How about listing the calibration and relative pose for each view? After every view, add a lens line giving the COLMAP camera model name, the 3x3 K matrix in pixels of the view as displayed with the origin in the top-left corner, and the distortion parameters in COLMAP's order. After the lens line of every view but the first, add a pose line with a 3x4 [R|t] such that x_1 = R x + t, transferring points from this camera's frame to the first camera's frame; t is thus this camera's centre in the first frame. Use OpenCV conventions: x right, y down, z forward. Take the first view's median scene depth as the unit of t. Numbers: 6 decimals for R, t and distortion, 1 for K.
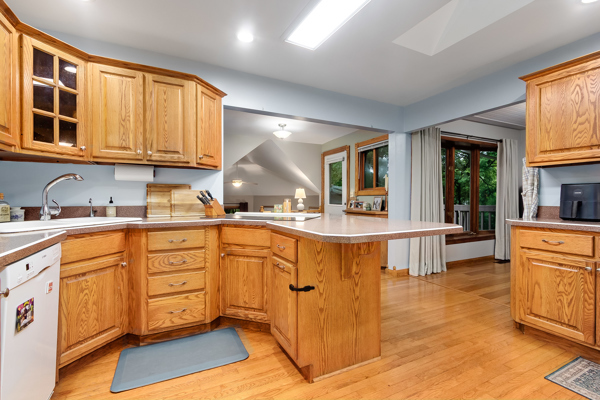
lens RADIAL K [[279.2, 0, 300.1], [0, 279.2, 200.2], [0, 0, 1]] dist [0.009767, -0.000956]
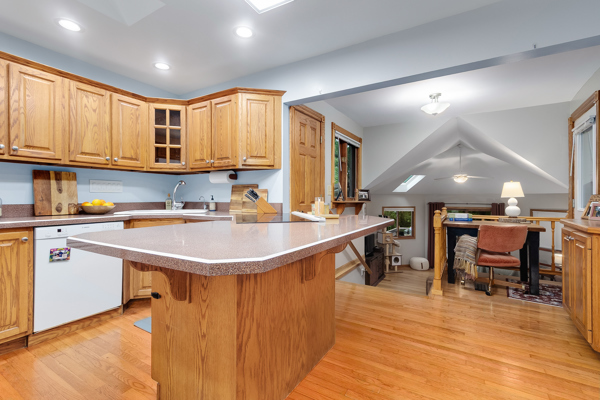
lens RADIAL K [[279.2, 0, 299.3], [0, 279.2, 196.1], [0, 0, 1]] dist [0.009767, -0.000956]
pose [[0.521613, -0.002083, -0.853180, 0.819027], [-0.008776, 0.999931, -0.007806, -0.001907], [0.853137, 0.011559, 0.521559, 0.722980]]
